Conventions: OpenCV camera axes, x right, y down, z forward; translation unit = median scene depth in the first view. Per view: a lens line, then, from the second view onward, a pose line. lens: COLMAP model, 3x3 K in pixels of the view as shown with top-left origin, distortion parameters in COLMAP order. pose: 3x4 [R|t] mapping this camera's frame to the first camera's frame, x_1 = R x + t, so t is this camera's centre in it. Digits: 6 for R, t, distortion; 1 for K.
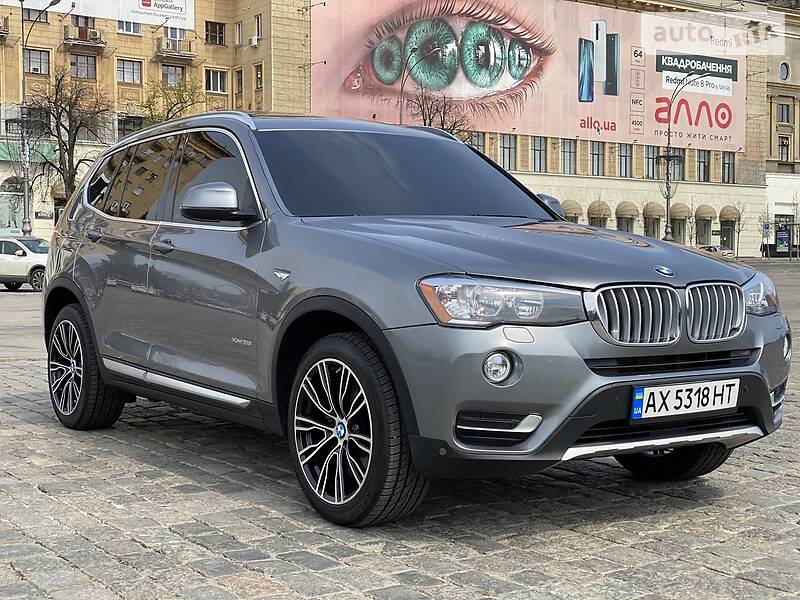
lens RADIAL K [[1254.6, 0, 403.4], [0, 1254.6, 304.1], [0, 0, 1]] dist [0.158388, 0.000000]
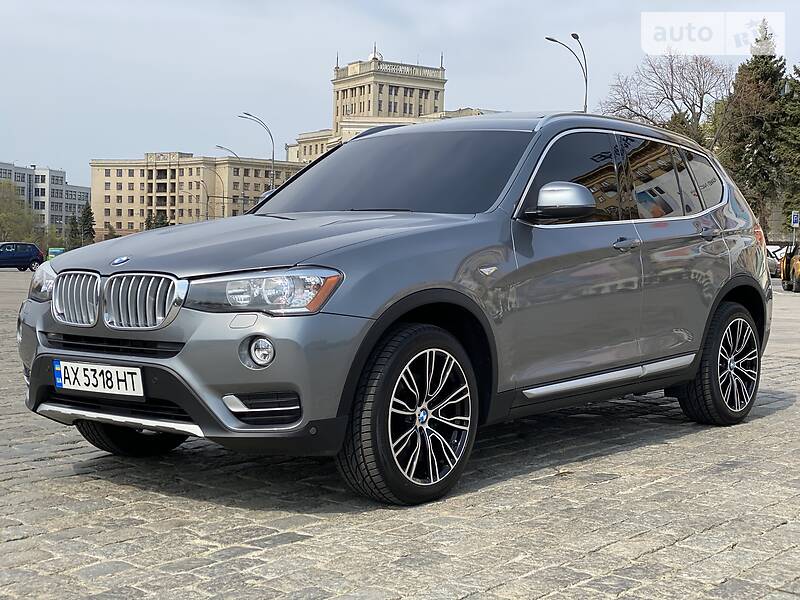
lens RADIAL K [[1254.6, 0, 396.7], [0, 1254.6, 304.4], [0, 0, 1]] dist [0.158388, 0.000000]
pose [[0.238484, 0.044226, -0.970139, 1.289455], [-0.051913, 0.998115, 0.032740, -0.035755], [0.969758, 0.042555, 0.240330, 0.956139]]
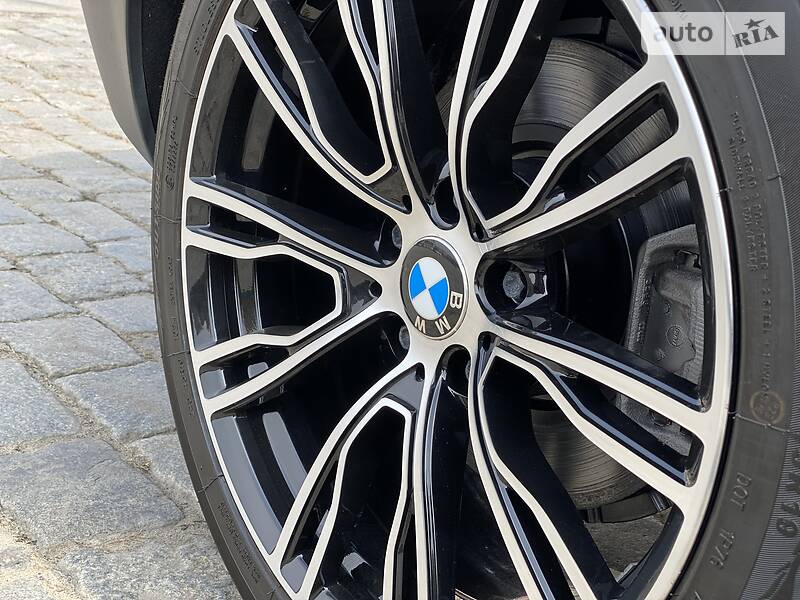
lens RADIAL K [[1254.6, 0, 401.1], [0, 1254.6, 298.6], [0, 0, 1]] dist [0.158388, 0.000000]
pose [[0.995278, 0.058042, 0.077803, -0.069720], [-0.073542, 0.974033, 0.214131, 0.064482], [-0.063354, -0.218841, 0.973702, 0.838603]]
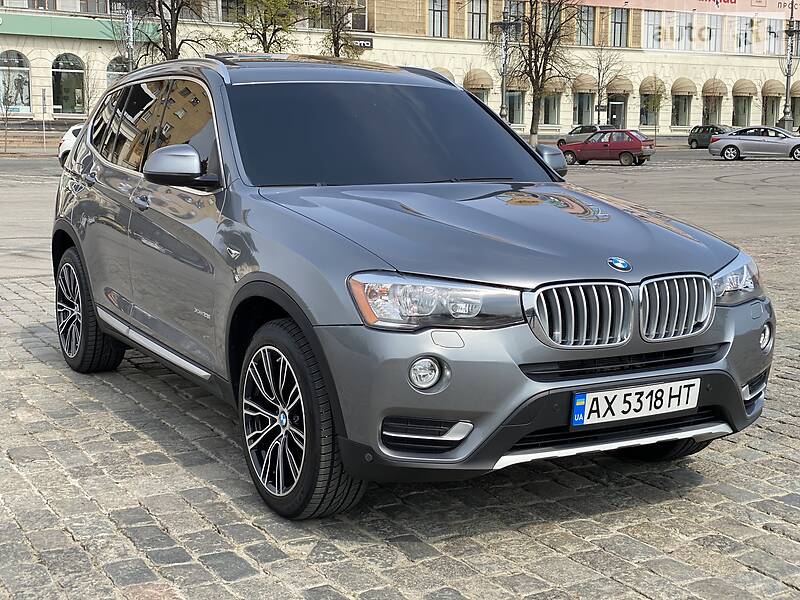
lens RADIAL K [[1254.6, 0, 394.3], [0, 1254.6, 301.3], [0, 0, 1]] dist [0.158388, 0.000000]
pose [[0.995408, 0.018020, -0.094012, 0.127191], [-0.008903, 0.995292, 0.096509, -0.086030], [0.095308, -0.095229, 0.990882, 0.058070]]
